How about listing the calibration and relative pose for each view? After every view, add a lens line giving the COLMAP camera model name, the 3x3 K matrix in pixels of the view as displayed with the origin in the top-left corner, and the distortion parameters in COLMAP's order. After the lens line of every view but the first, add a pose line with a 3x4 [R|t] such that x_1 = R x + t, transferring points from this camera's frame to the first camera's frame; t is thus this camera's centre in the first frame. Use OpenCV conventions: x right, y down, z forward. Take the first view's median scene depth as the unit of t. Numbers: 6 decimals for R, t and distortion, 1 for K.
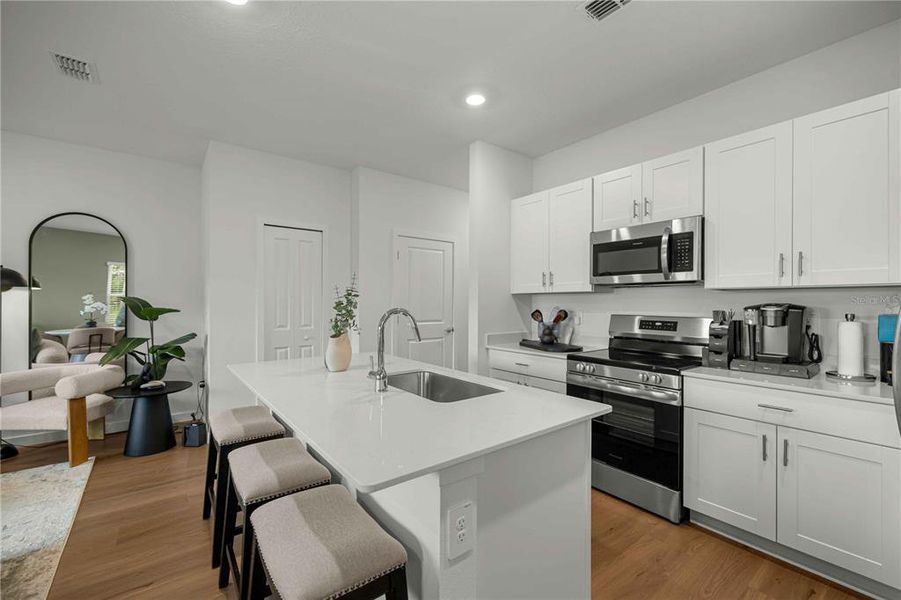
lens RADIAL K [[376.9, 0, 446.1], [0, 376.9, 301.5], [0, 0, 1]] dist [-0.003062, -0.000978]
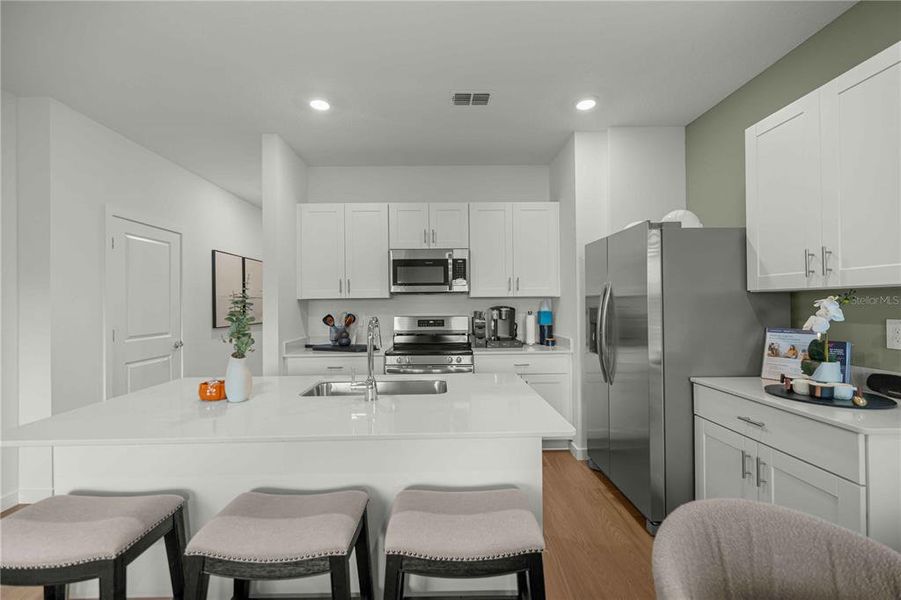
lens RADIAL K [[376.9, 0, 448.0], [0, 376.9, 302.4], [0, 0, 1]] dist [-0.003062, -0.000978]
pose [[0.592610, -0.007657, 0.805453, -0.417862], [0.010591, 0.999942, 0.001714, -0.010840], [-0.805420, 0.007515, 0.592657, 0.117067]]
